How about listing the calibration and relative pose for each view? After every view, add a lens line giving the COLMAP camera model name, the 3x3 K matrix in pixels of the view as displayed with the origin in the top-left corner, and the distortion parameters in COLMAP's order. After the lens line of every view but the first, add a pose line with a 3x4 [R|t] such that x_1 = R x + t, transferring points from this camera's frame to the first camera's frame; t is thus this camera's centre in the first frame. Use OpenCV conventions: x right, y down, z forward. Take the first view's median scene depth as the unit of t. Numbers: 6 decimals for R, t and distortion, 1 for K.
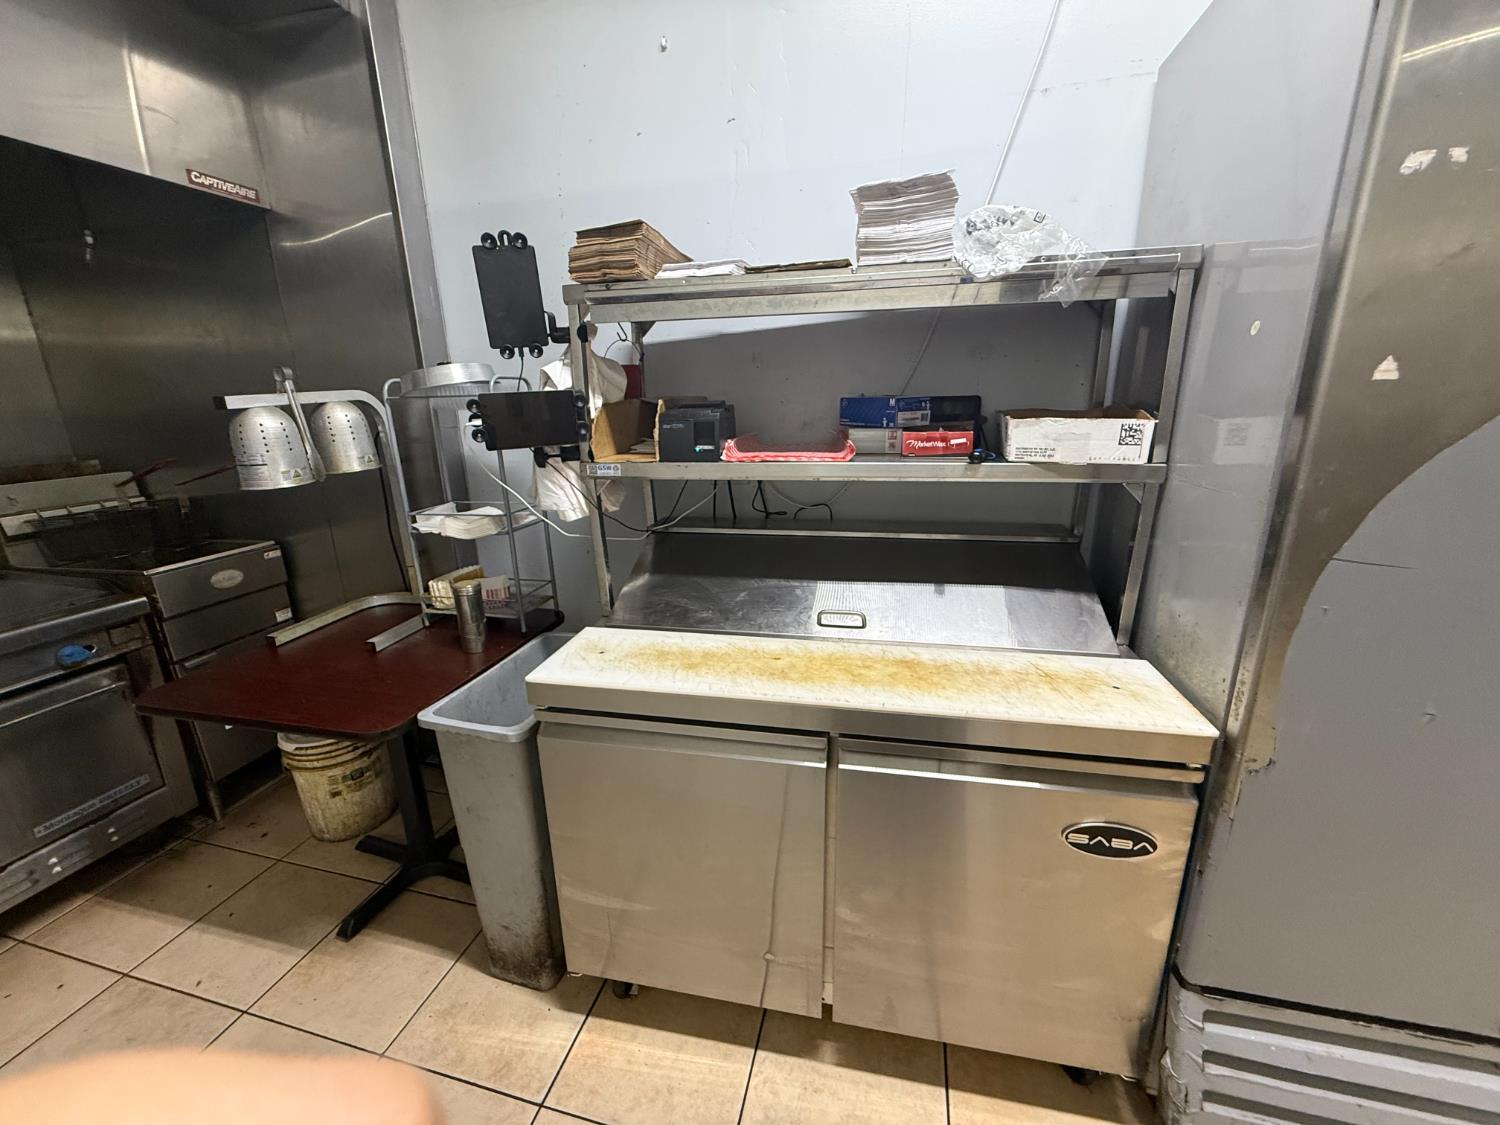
lens RADIAL K [[600.5, 0, 745.4], [0, 600.5, 560.6], [0, 0, 1]] dist [-0.000679, 0.000278]
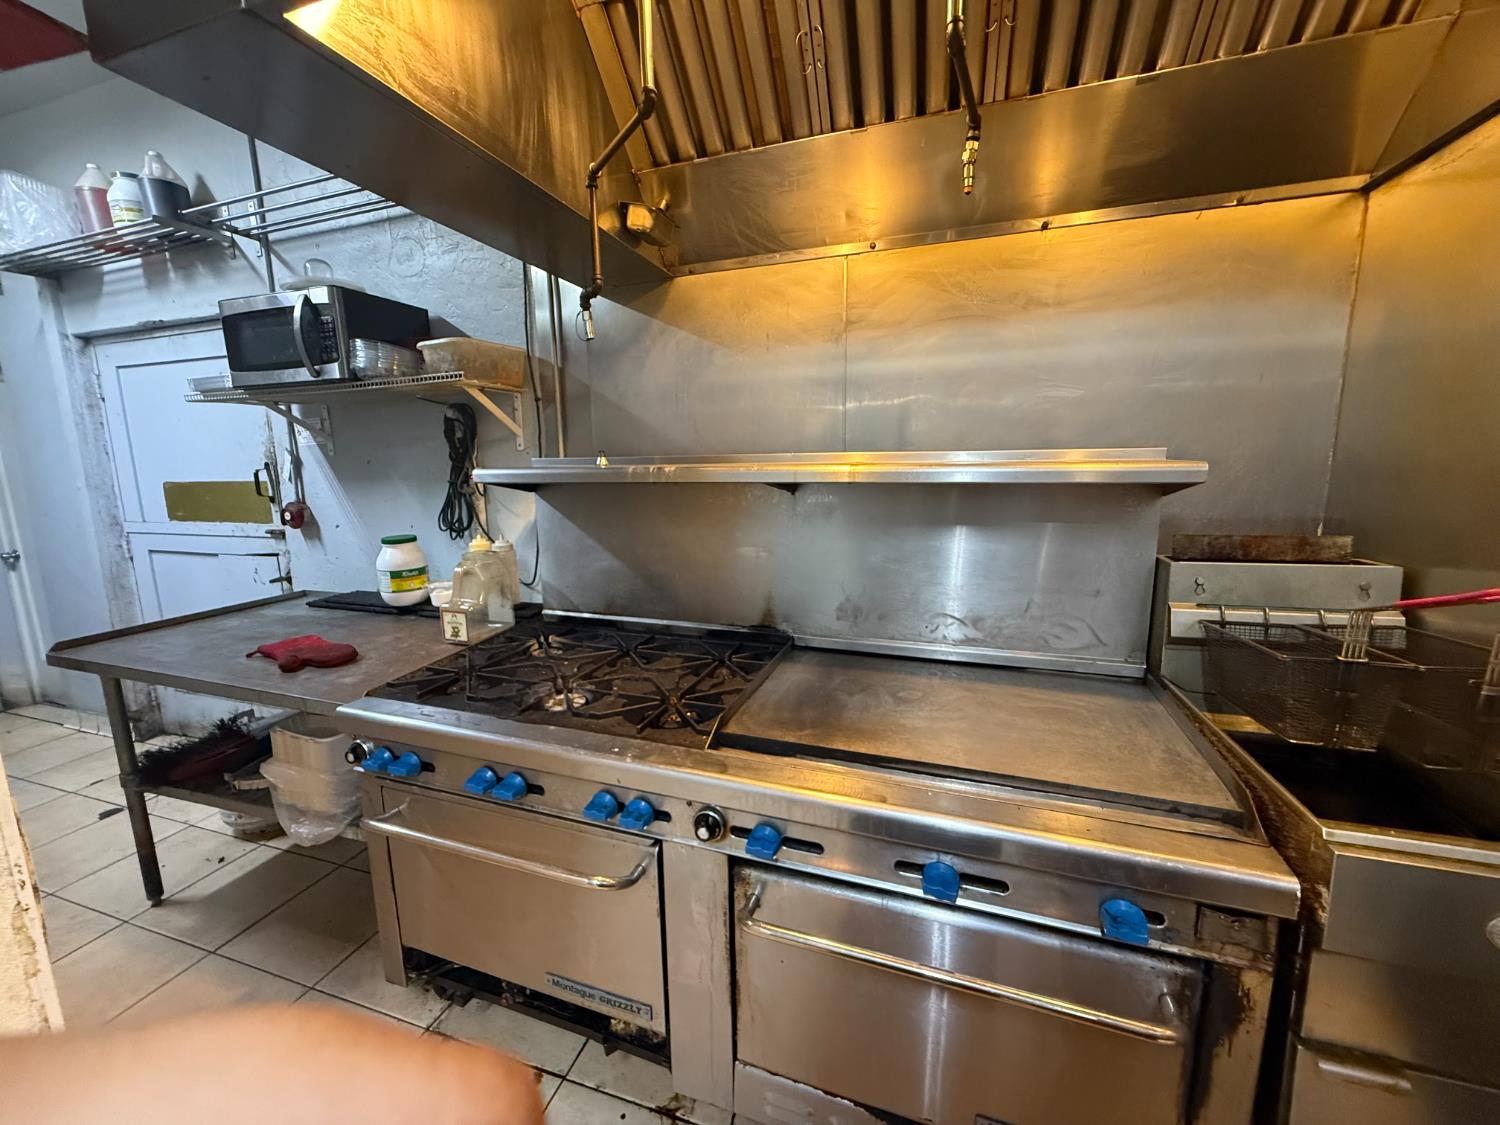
lens RADIAL K [[600.5, 0, 745.4], [0, 600.5, 560.6], [0, 0, 1]] dist [-0.000679, 0.000278]
pose [[-0.058636, 0.185122, -0.980965, -0.755740], [-0.246526, 0.949535, 0.193927, -0.180821], [0.967361, 0.253205, -0.010039, 0.710999]]
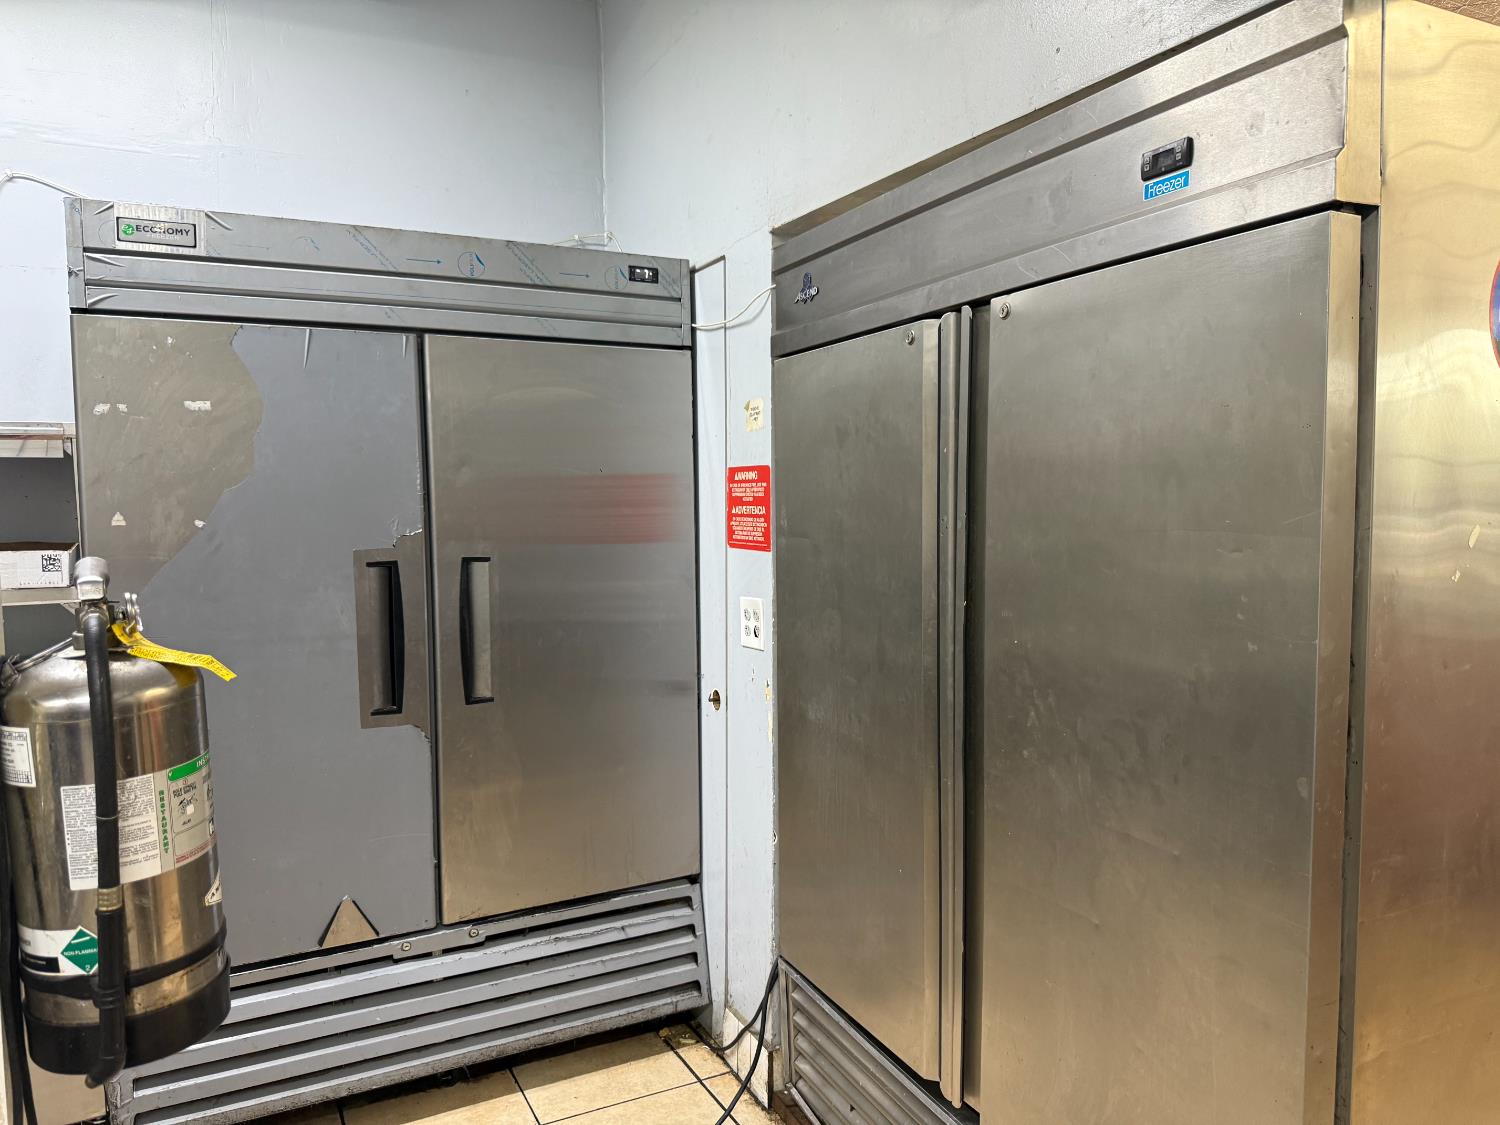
lens RADIAL K [[1050.5, 0, 753.4], [0, 1050.5, 565.4], [0, 0, 1]] dist [0.105998, -0.147311]
pose [[0.745371, -0.030598, 0.665947, 0.205695], [0.172000, 0.973952, -0.147764, 0.285279], [-0.644079, 0.224682, 0.731218, -1.188745]]
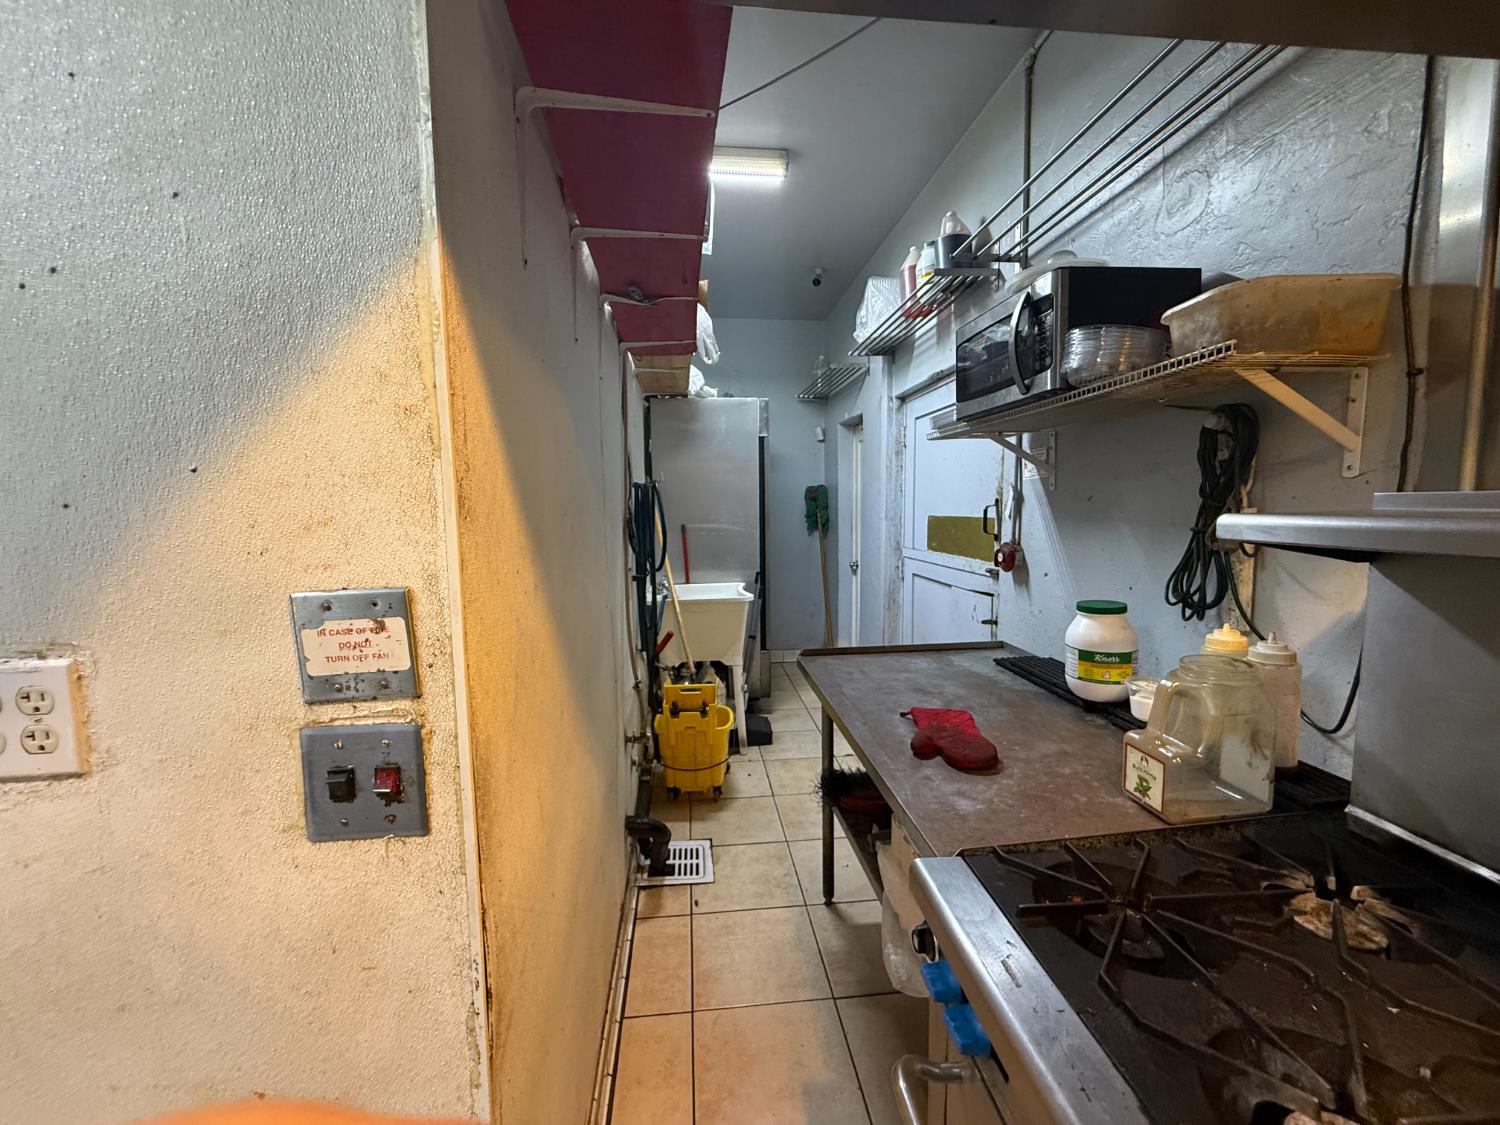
lens RADIAL K [[600.5, 0, 745.4], [0, 600.5, 560.6], [0, 0, 1]] dist [-0.000679, 0.000278]
pose [[-0.935067, 0.063734, -0.348693, -1.226832], [-0.063380, 0.937790, 0.341369, -0.128747], [0.348758, 0.341303, -0.872858, 0.529039]]
